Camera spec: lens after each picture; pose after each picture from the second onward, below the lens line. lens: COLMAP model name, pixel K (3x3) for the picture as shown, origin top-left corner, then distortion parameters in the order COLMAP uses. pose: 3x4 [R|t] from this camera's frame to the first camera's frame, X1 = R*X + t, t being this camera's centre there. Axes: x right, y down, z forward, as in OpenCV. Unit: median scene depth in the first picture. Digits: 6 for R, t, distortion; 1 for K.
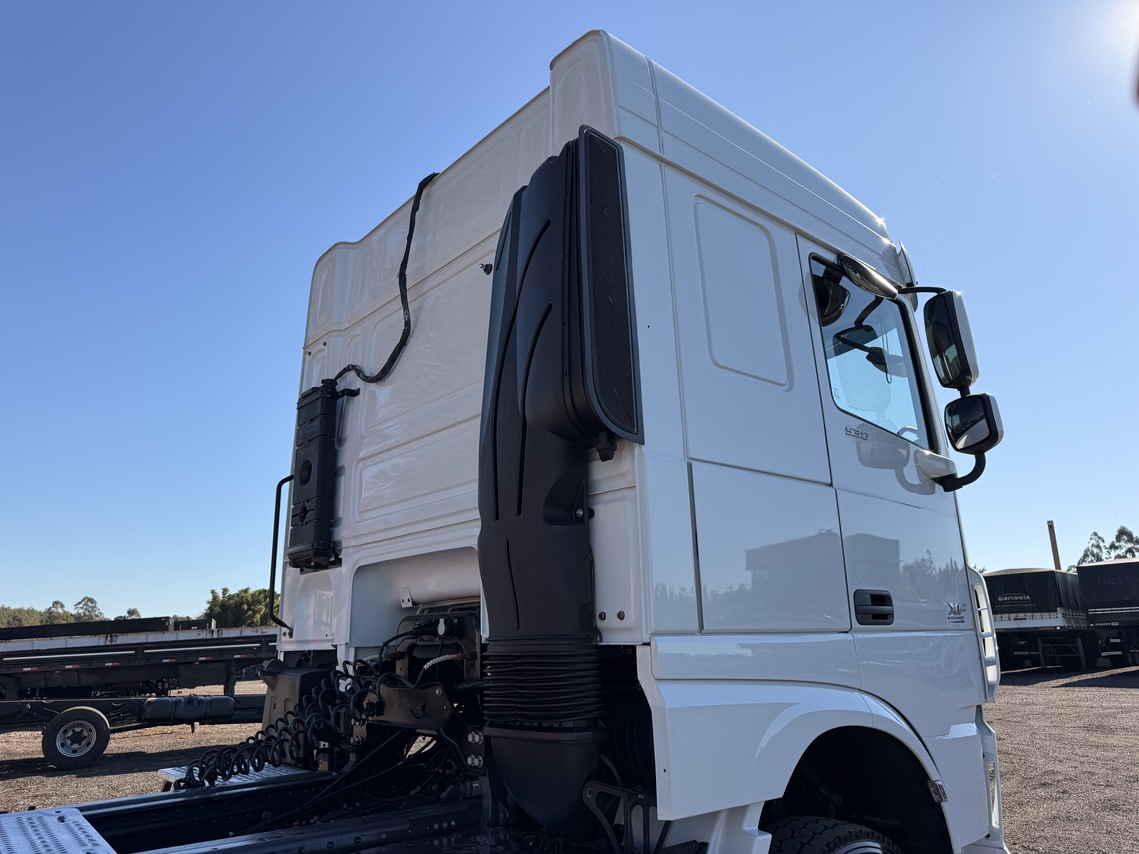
lens RADIAL K [[797.6, 0, 572.0], [0, 797.6, 431.8], [0, 0, 1]] dist [0.065655, -0.089175]
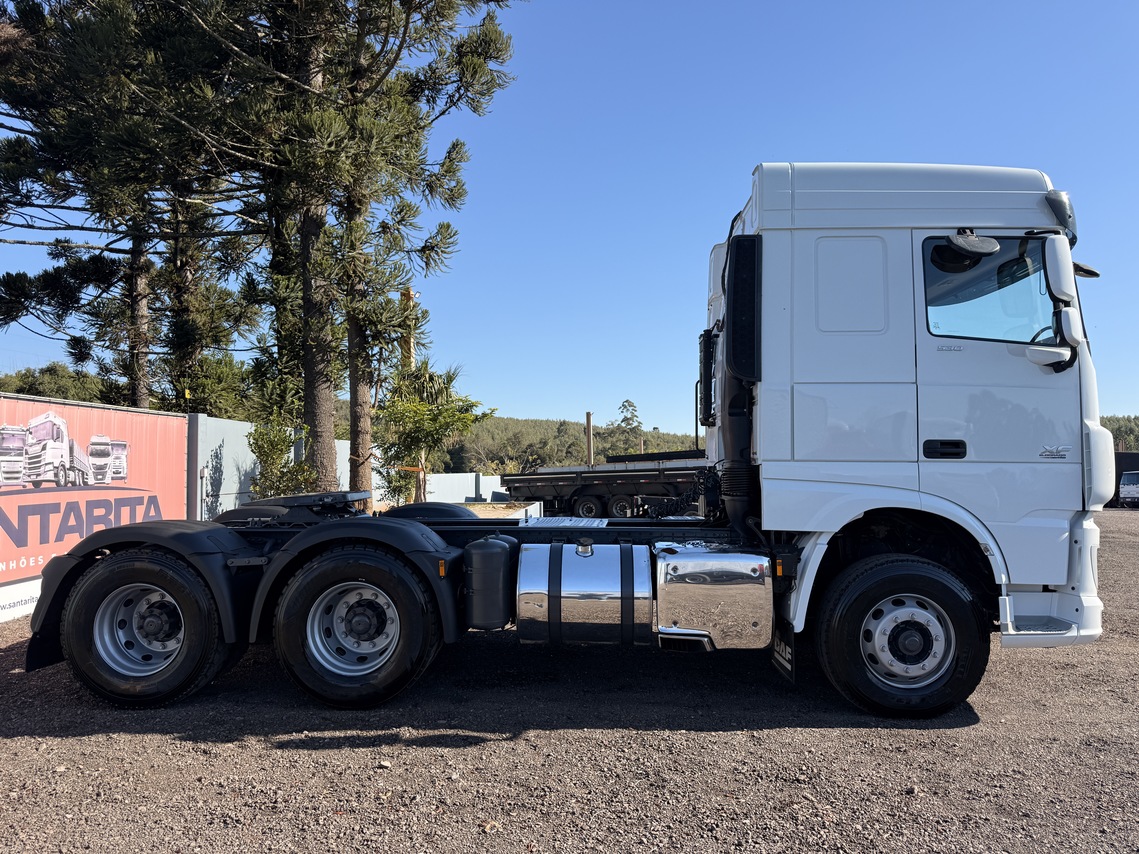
lens RADIAL K [[797.6, 0, 572.0], [0, 797.6, 431.8], [0, 0, 1]] dist [0.065655, -0.089175]
pose [[0.733691, -0.006246, -0.679455, 0.787816], [0.149622, 0.976899, 0.152585, -0.173508], [0.662805, -0.213611, 0.717676, -0.663379]]
